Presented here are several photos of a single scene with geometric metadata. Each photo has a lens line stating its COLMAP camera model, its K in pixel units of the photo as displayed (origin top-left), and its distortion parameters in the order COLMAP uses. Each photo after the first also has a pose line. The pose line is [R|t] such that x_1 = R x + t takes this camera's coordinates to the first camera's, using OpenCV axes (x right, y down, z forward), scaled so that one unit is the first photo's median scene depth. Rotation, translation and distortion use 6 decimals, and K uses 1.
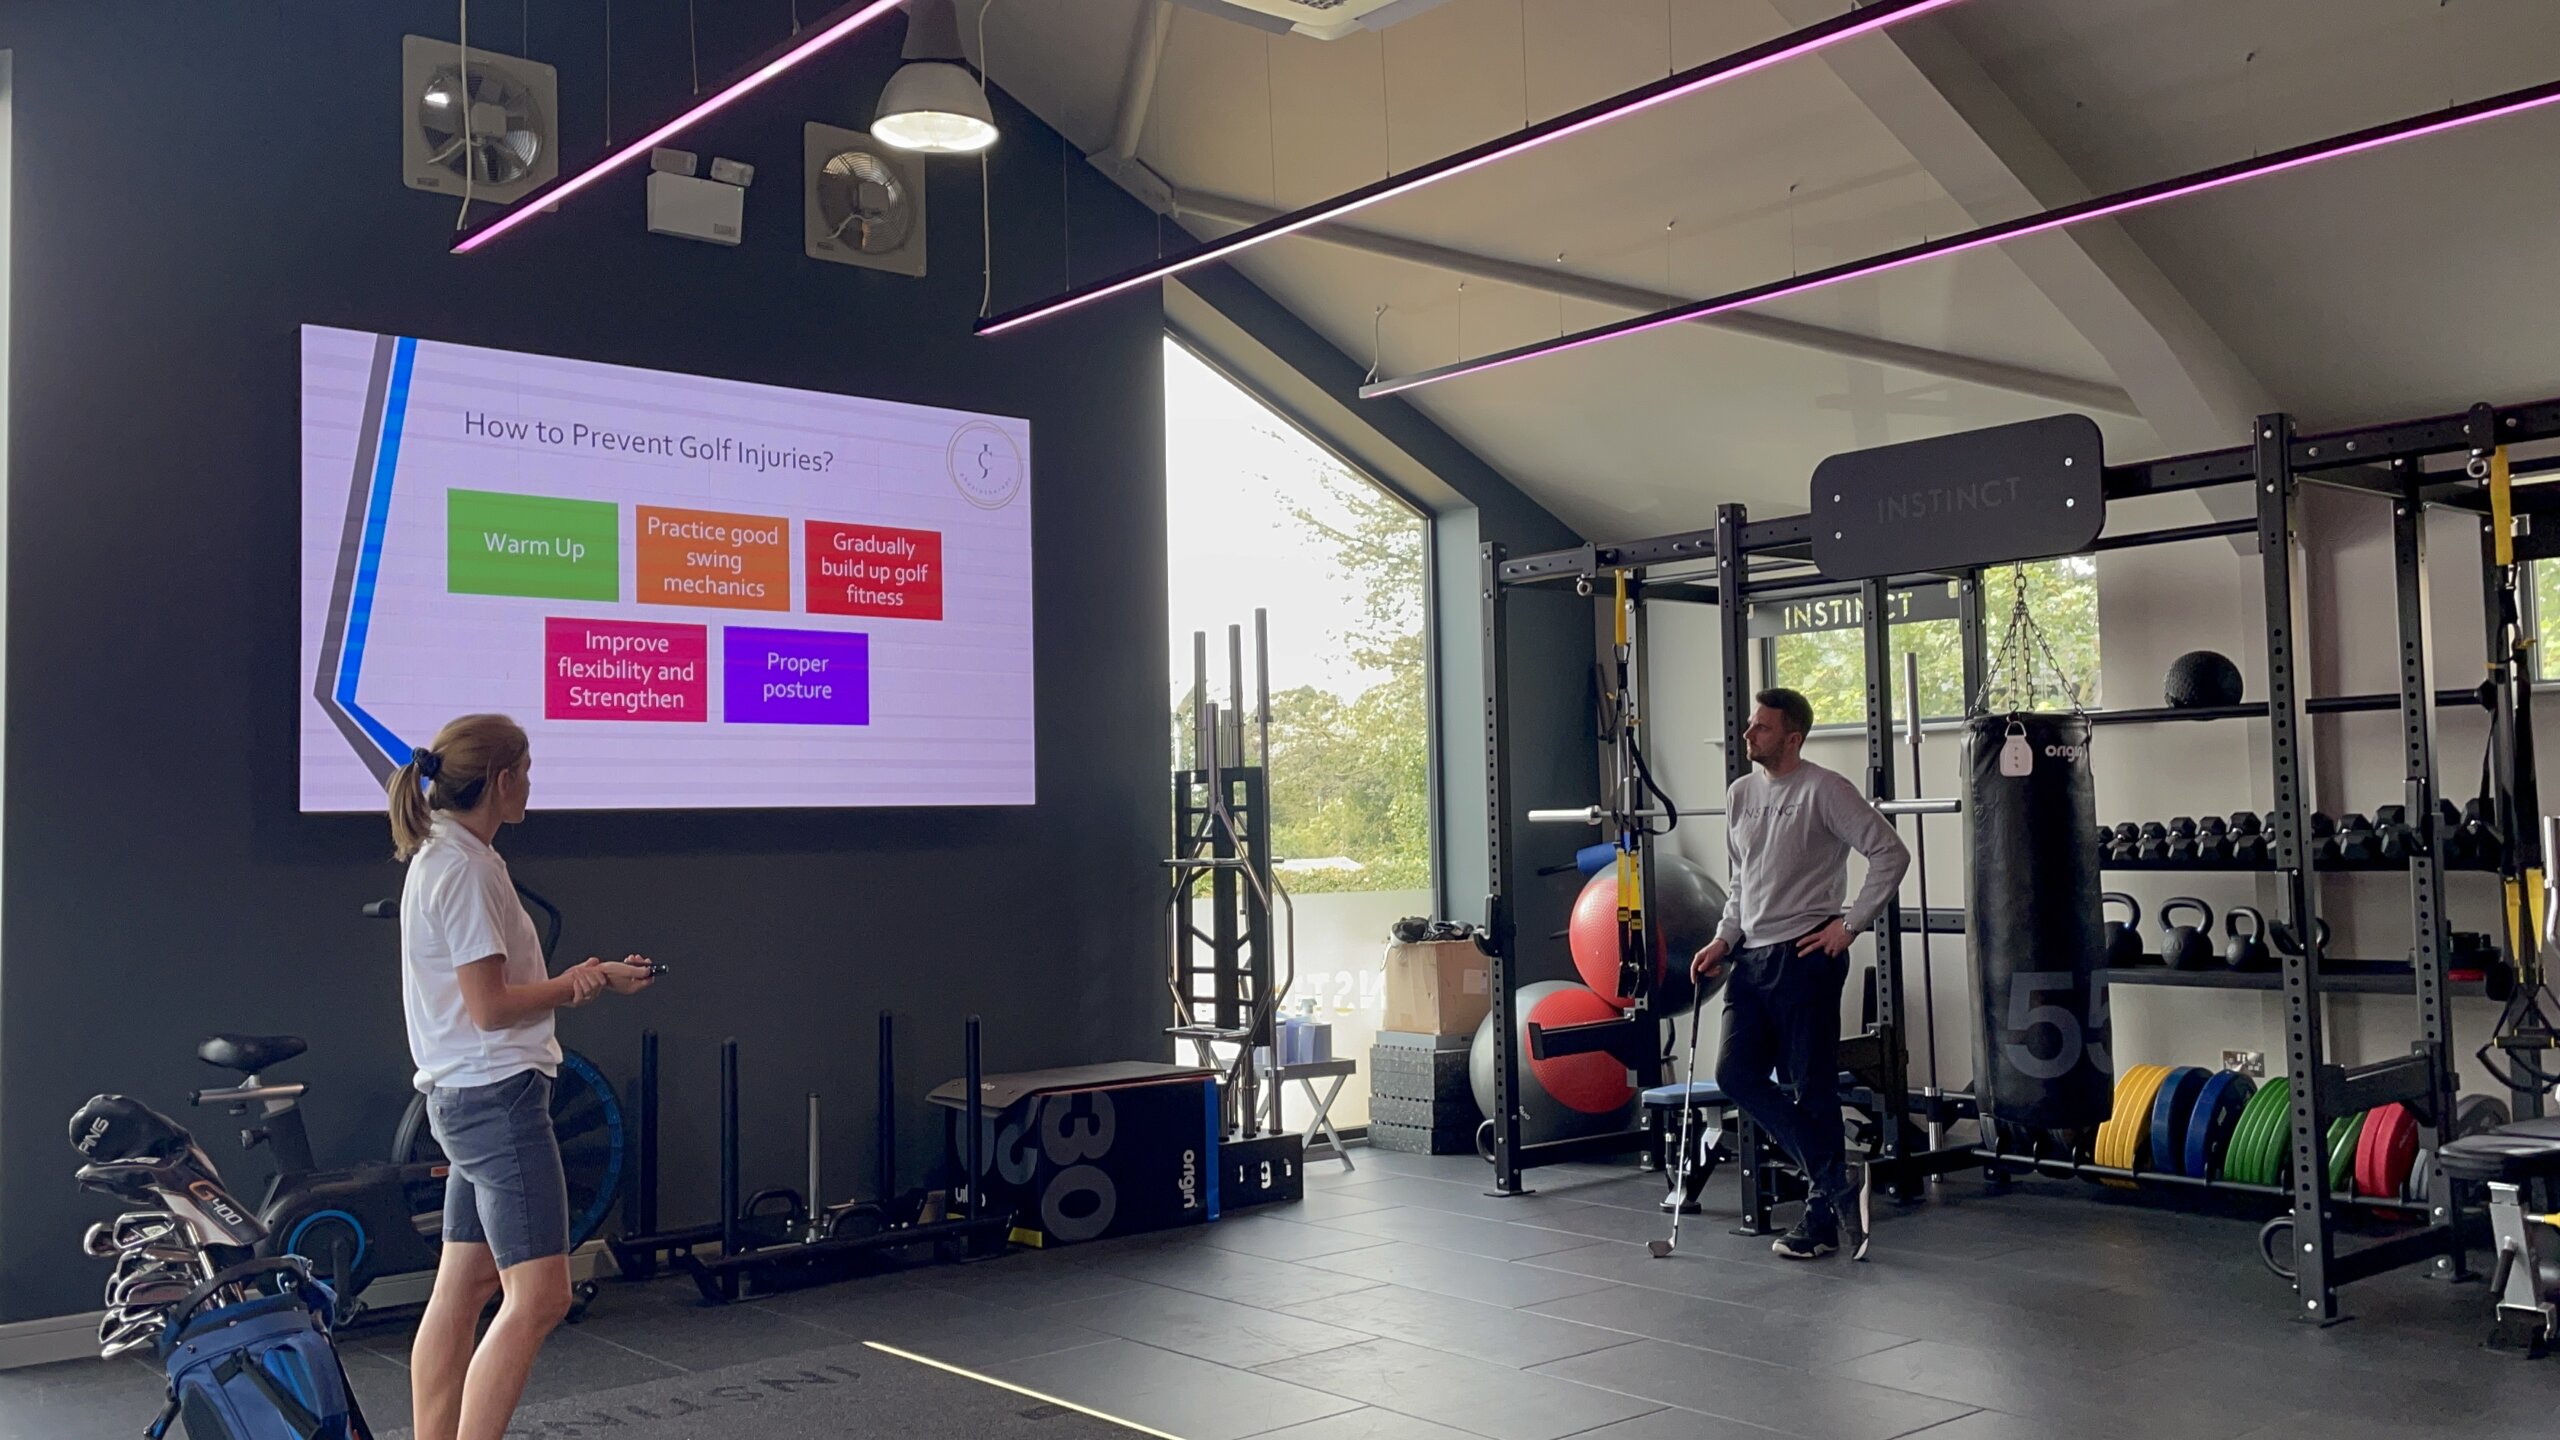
lens RADIAL K [[2239.0, 0, 1280.0], [0, 2239.0, 720.0], [0, 0, 1]] dist [0.143769, -0.199815]
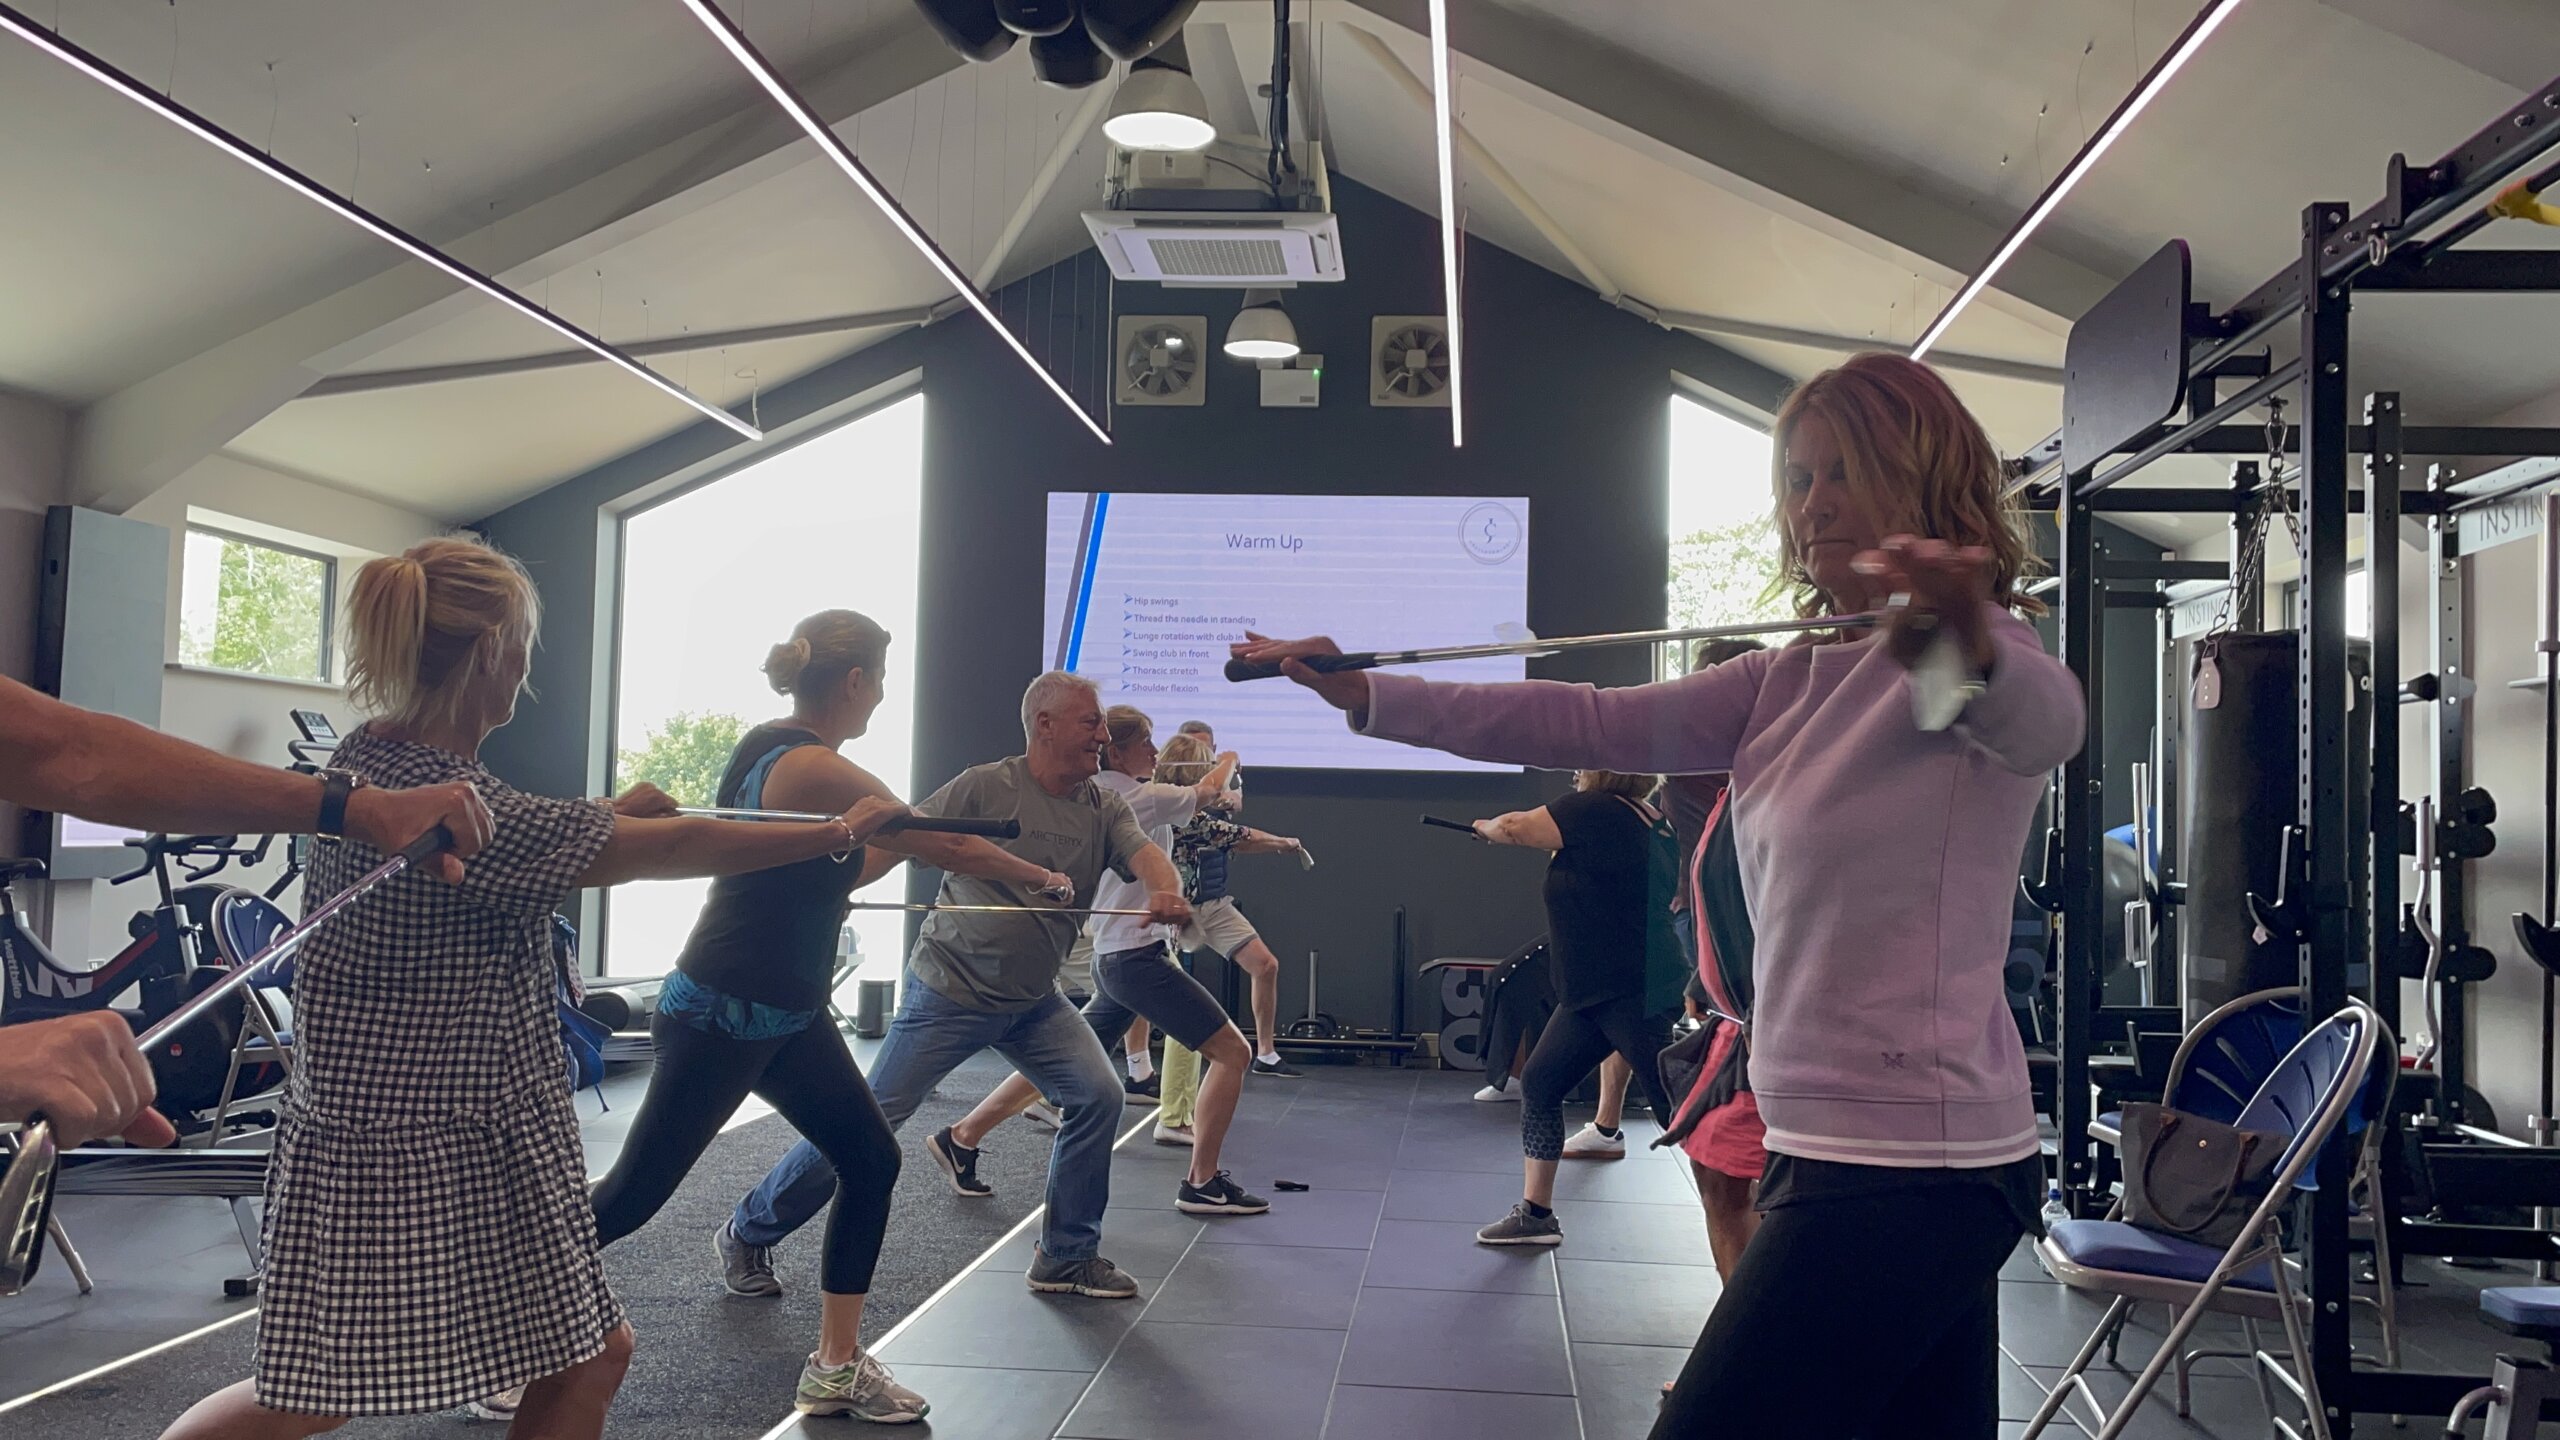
lens RADIAL K [[2239.0, 0, 1280.0], [0, 2239.0, 720.0], [0, 0, 1]] dist [0.143769, -0.199815]
pose [[0.696706, 0.002594, -0.717352, 0.859126], [-0.001847, 0.999997, 0.001822, 0.003236], [0.717354, 0.000056, 0.696709, -0.095901]]
